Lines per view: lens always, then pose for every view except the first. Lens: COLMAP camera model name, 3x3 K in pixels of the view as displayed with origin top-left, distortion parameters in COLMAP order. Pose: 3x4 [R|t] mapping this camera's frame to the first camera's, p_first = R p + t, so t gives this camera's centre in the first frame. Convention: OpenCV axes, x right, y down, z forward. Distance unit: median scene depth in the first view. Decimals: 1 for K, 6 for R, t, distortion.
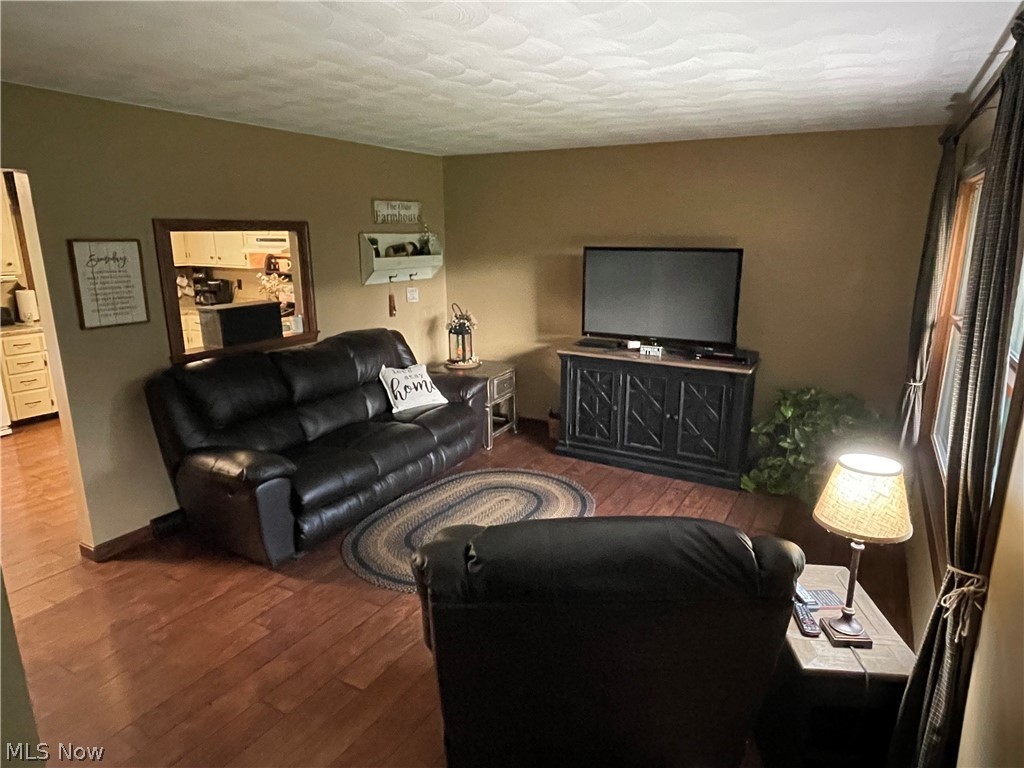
lens RADIAL K [[617.1, 0, 519.5], [0, 617.1, 385.3], [0, 0, 1]] dist [0.000768, -0.001930]
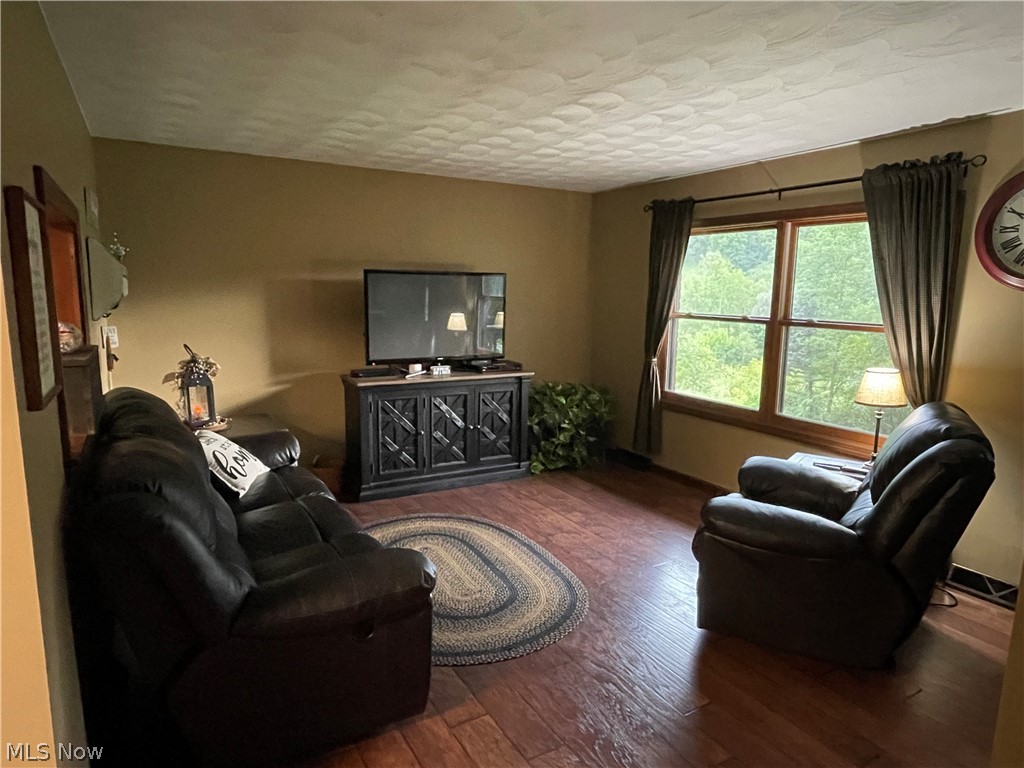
lens RADIAL K [[624.5, 0, 513.0], [0, 624.5, 378.9], [0, 0, 1]] dist [-0.000979, -0.000508]
pose [[0.498262, -0.117779, 0.858990, -0.608155], [0.191643, 0.981186, 0.023370, -0.042072], [-0.845582, 0.152975, 0.511459, 0.351520]]
